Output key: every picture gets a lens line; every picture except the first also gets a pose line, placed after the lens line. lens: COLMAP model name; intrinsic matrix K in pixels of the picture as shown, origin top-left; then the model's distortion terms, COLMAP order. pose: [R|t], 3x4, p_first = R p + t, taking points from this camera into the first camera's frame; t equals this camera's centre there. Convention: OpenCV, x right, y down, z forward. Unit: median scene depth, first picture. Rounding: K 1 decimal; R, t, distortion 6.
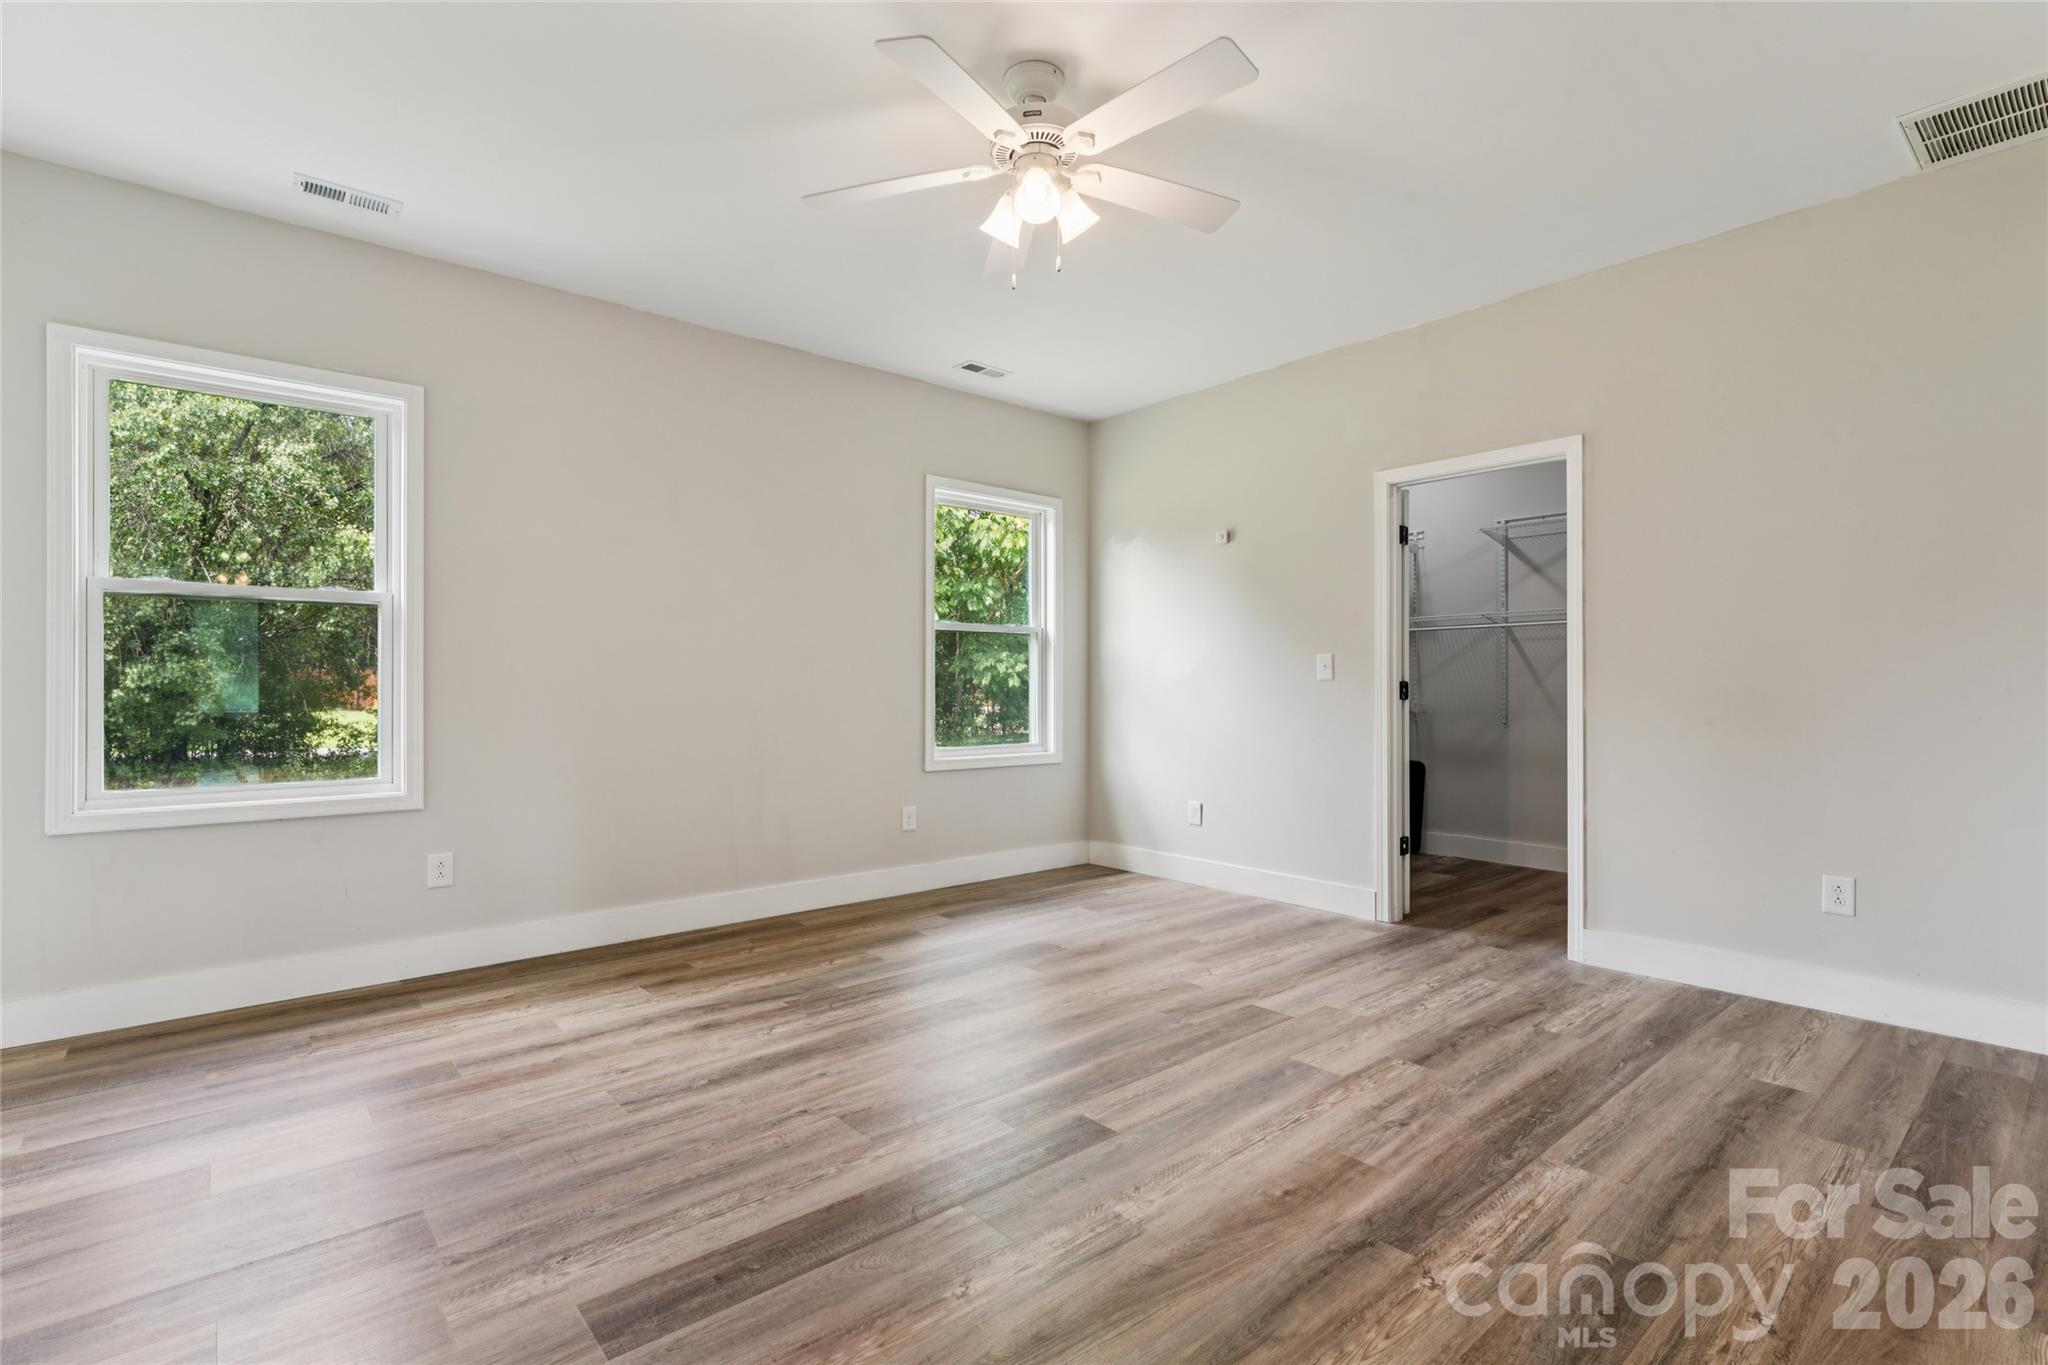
lens RADIAL K [[946.5, 0, 1012.9], [0, 946.5, 682.7], [0, 0, 1]] dist [-0.003148, -0.000981]
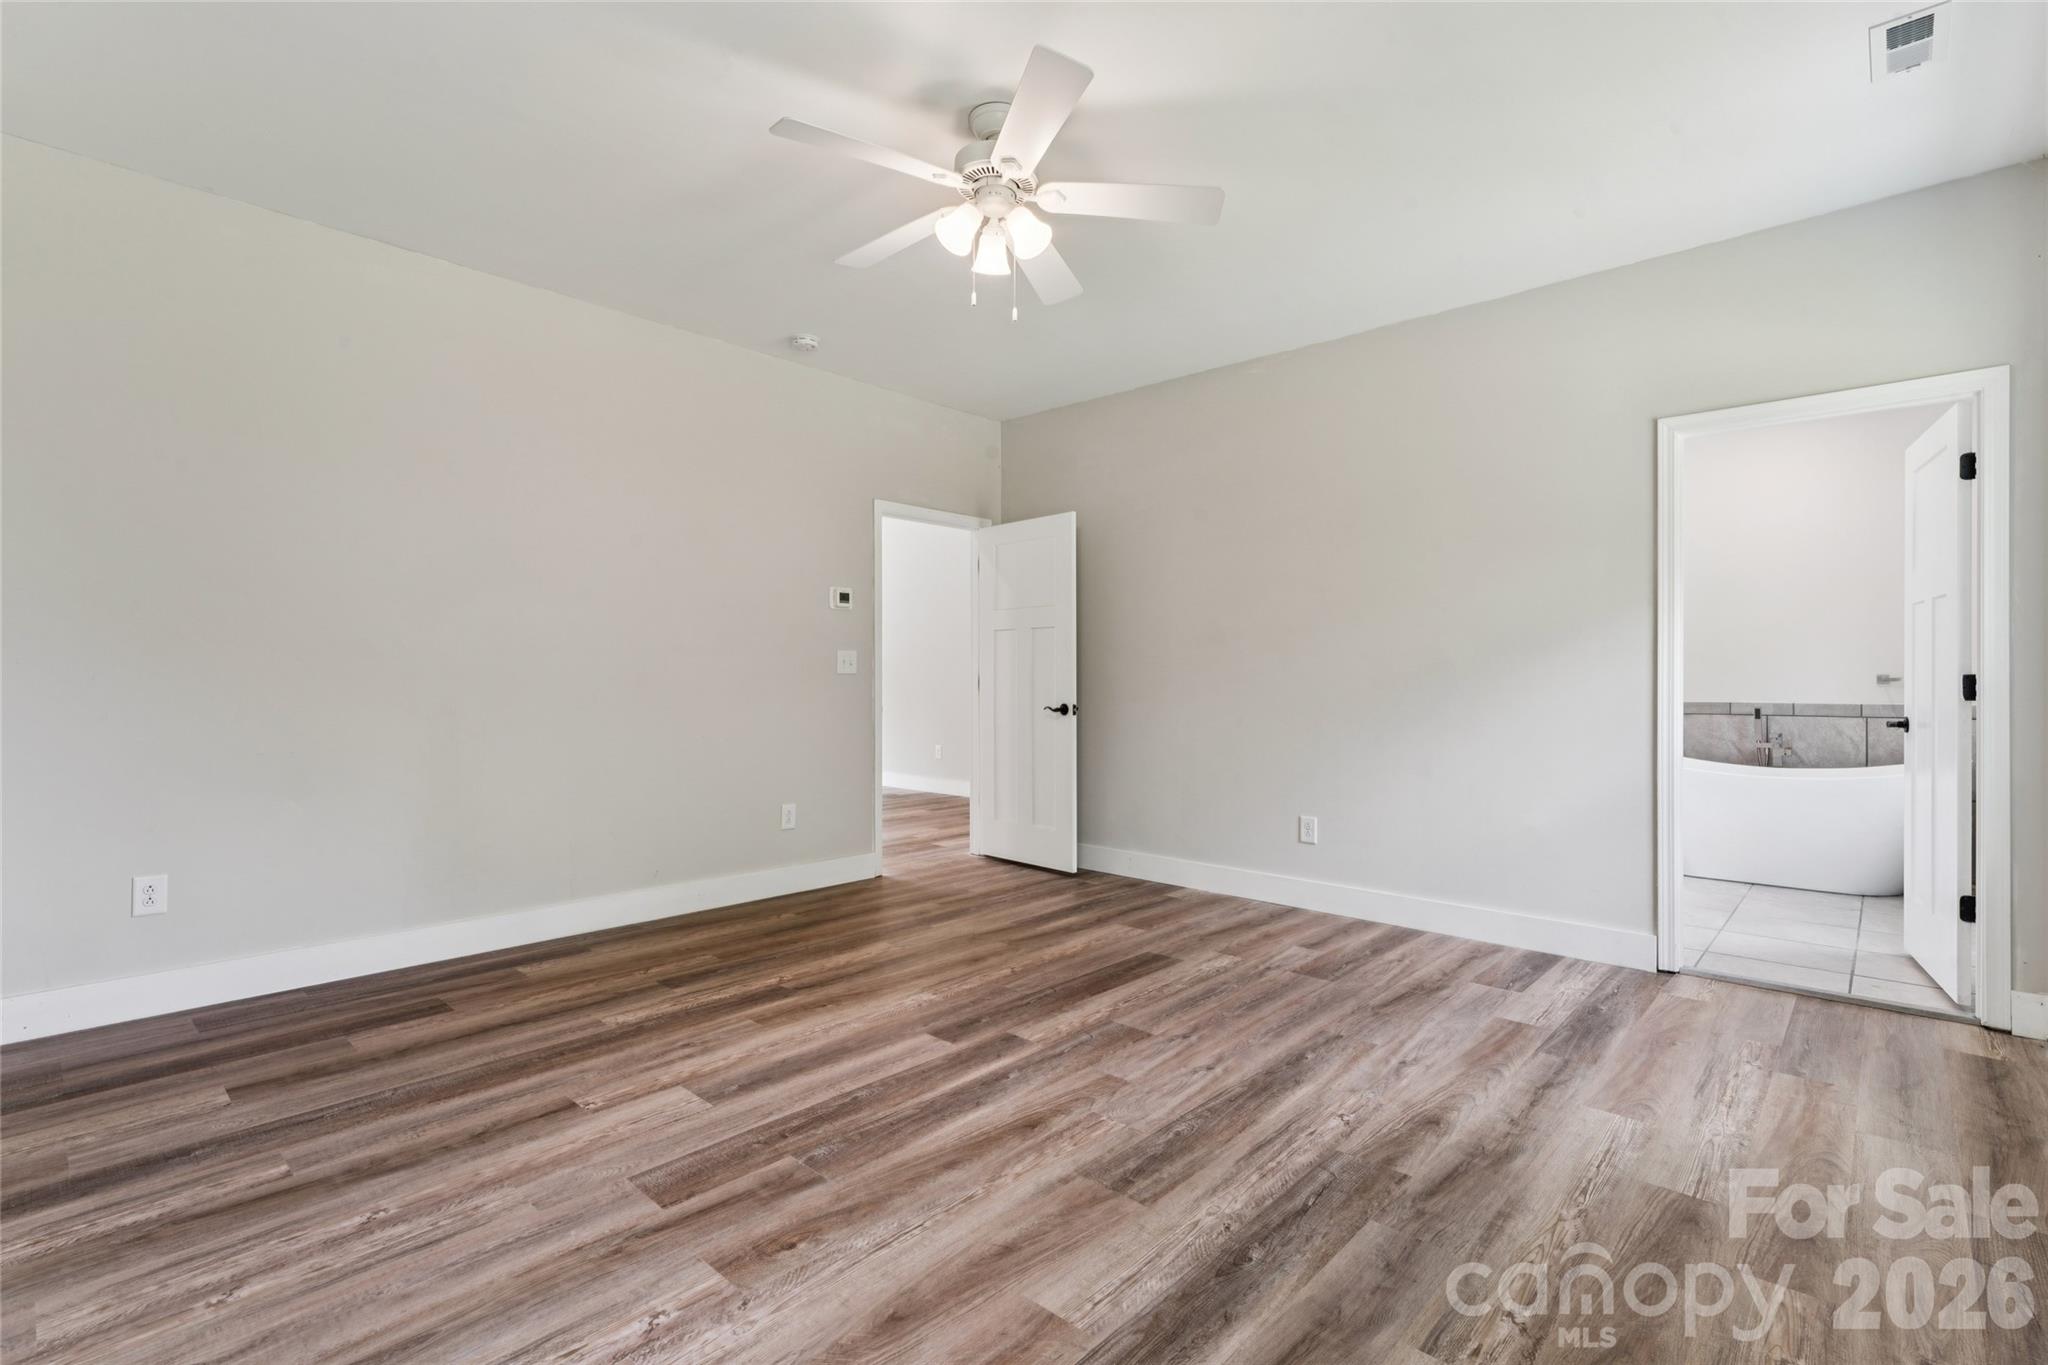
lens RADIAL K [[946.5, 0, 1022.2], [0, 946.5, 685.1], [0, 0, 1]] dist [-0.003148, -0.000981]
pose [[-0.992162, -0.001697, -0.124950, 0.118400], [-0.002171, 0.999991, 0.003659, 0.003053], [0.124943, 0.003901, -0.992156, 1.901684]]
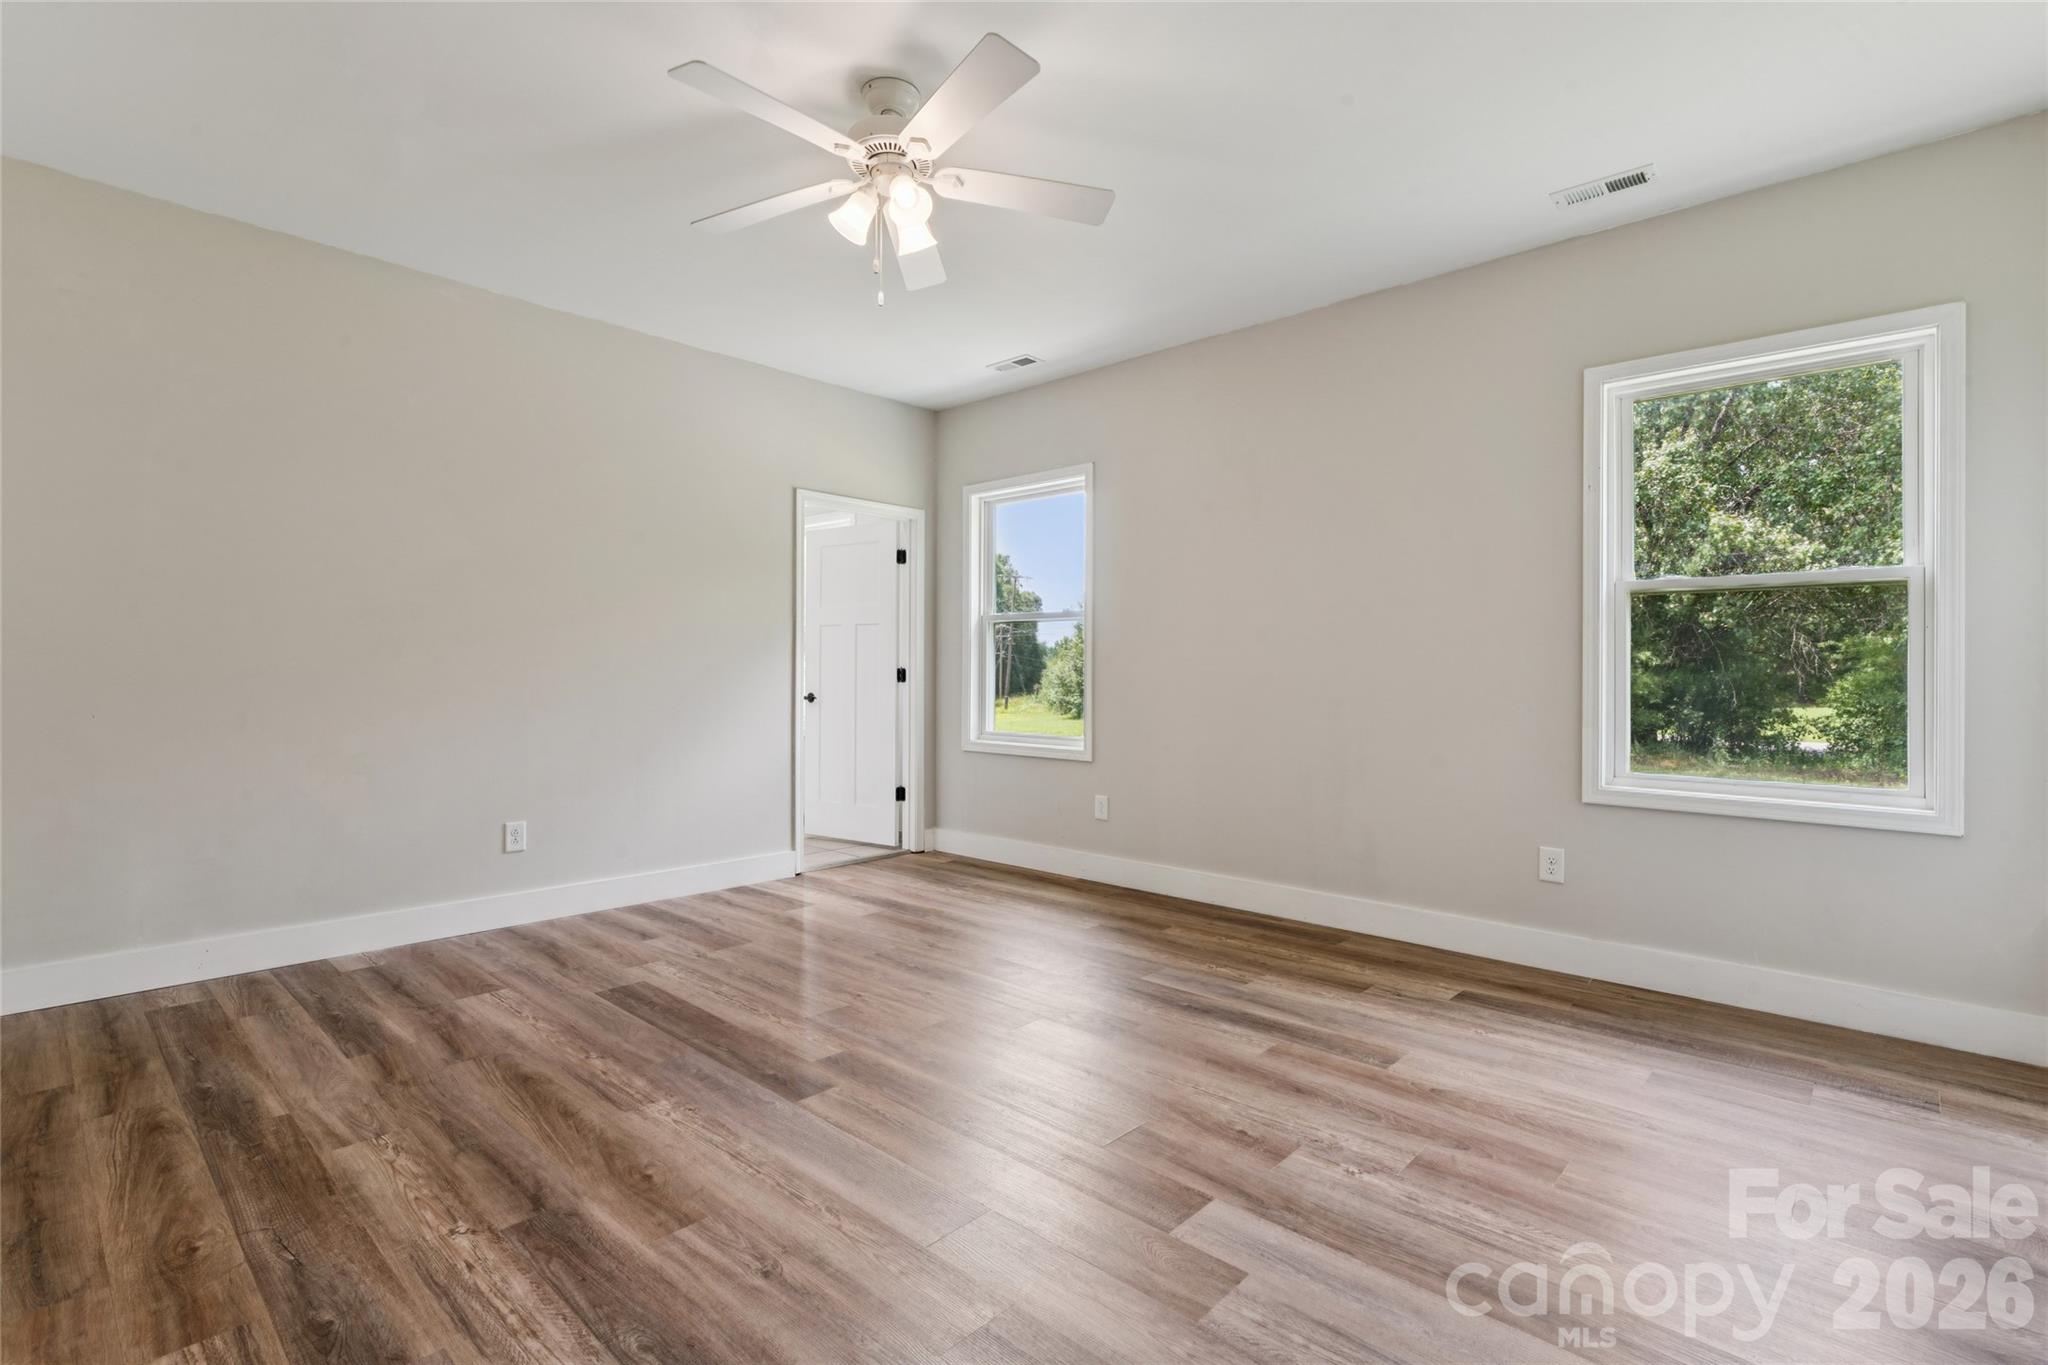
lens RADIAL K [[946.5, 0, 1023.2], [0, 946.5, 672.7], [0, 0, 1]] dist [-0.003148, -0.000981]
pose [[0.121418, 0.001617, -0.992600, 0.987420], [-0.002045, 0.999997, 0.001379, -0.001513], [0.992599, 0.001863, 0.121421, 0.938401]]
